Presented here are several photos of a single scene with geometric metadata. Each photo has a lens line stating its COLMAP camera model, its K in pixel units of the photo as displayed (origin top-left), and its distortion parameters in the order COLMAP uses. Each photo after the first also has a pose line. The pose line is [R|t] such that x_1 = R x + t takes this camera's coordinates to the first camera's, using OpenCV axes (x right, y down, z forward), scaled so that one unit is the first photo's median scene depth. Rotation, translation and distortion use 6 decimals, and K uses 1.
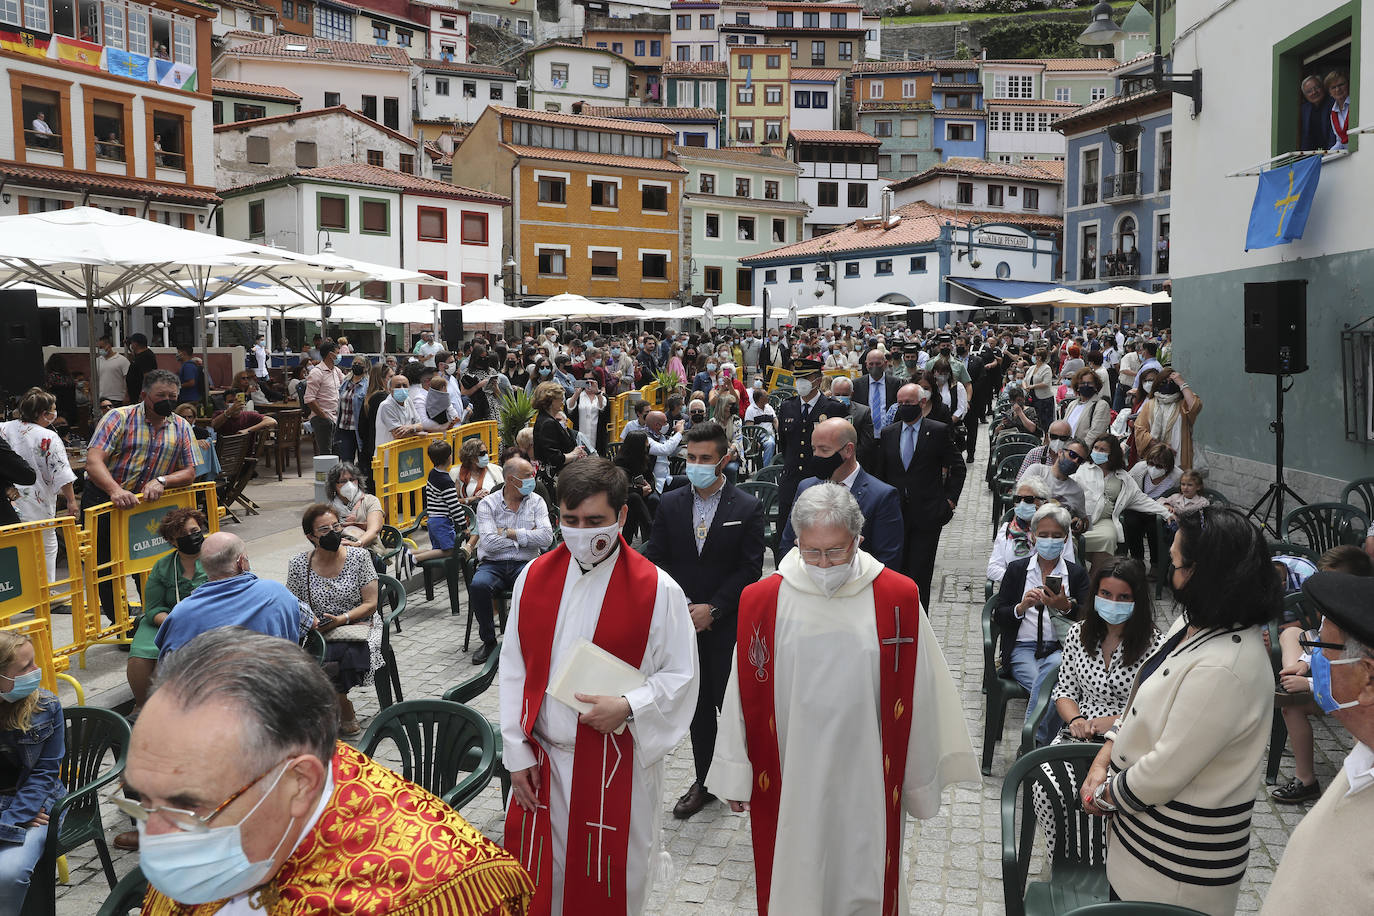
lens RADIAL K [[1025.3, 0, 748.6], [0, 1025.3, 422.8], [0, 0, 1]] dist [-0.082682, 0.062686]
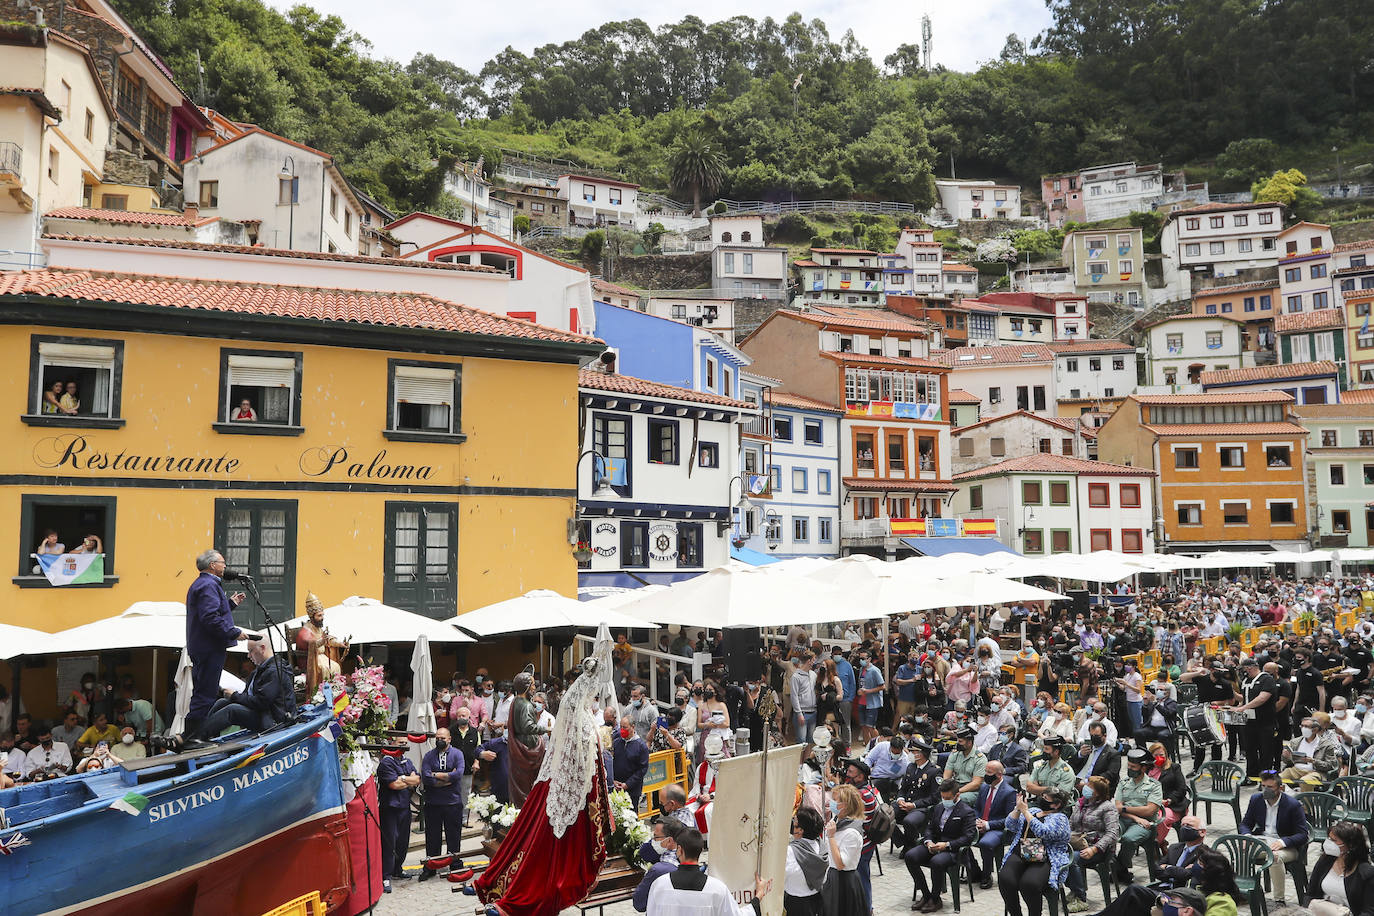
lens RADIAL K [[1025.3, 0, 649.5], [0, 1025.3, 463.1], [0, 0, 1]] dist [-0.082682, 0.062686]
pose [[0.797739, -0.068207, -0.599133, 0.022848], [-0.037962, 0.985931, -0.162786, 0.007186], [0.601807, 0.152605, 0.783926, -0.360084]]
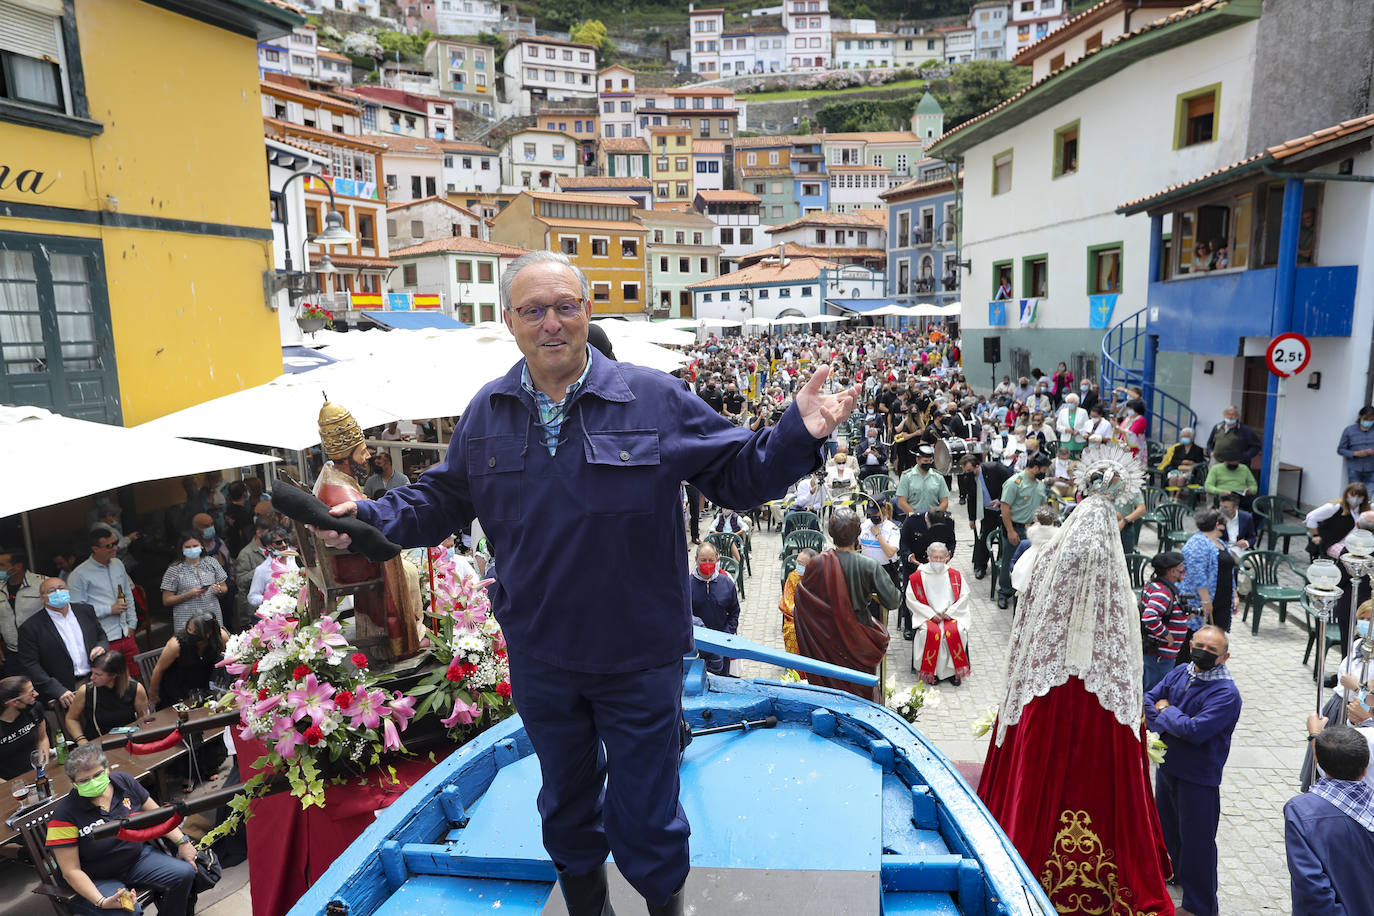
lens RADIAL K [[843.8, 0, 664.5], [0, 843.8, 449.2], [0, 0, 1]] dist [-0.032791, 0.015979]
pose [[0.996840, -0.042430, 0.067154, -0.136212], [0.037914, 0.997022, 0.067154, 0.002243], [-0.069804, -0.064395, 0.995480, -0.305308]]
